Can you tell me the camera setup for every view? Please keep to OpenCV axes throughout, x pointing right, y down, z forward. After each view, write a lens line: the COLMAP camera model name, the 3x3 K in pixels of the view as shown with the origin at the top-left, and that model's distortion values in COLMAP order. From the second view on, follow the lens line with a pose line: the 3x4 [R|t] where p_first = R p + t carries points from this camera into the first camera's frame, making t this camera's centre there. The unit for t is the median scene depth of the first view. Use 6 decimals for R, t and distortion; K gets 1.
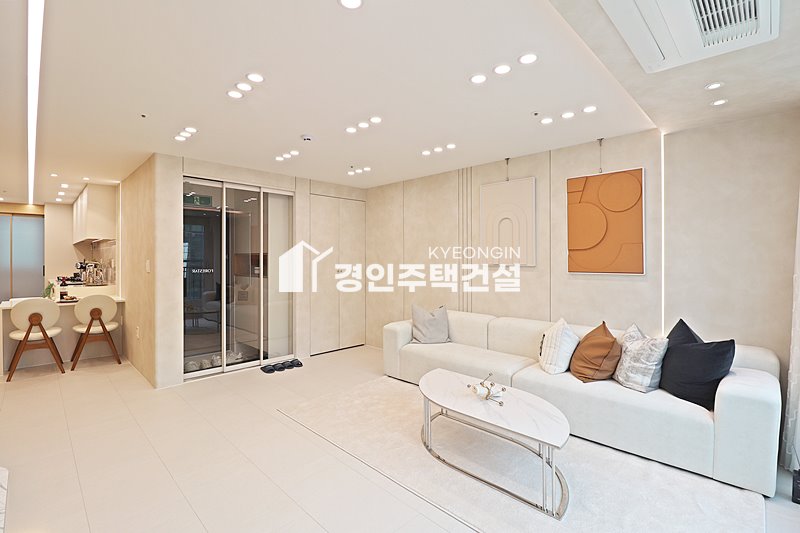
lens RADIAL K [[368.3, 0, 408.3], [0, 368.3, 258.3], [0, 0, 1]] dist [-0.008289, -0.009985]
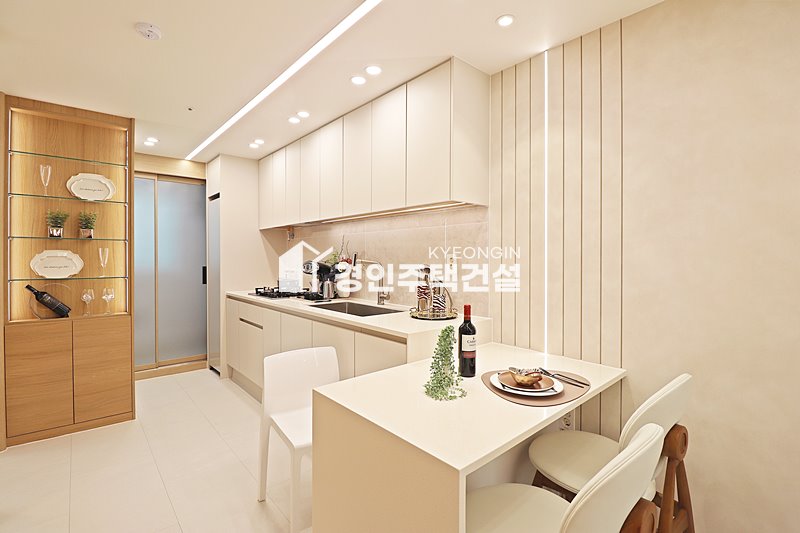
lens RADIAL K [[368.3, 0, 397.8], [0, 368.3, 262.5], [0, 0, 1]] dist [-0.008289, -0.009985]
pose [[0.996191, 0.004189, -0.087101, -1.037951], [-0.003066, 0.999910, 0.013028, 0.007868], [0.087148, -0.012711, 0.996114, 0.699073]]
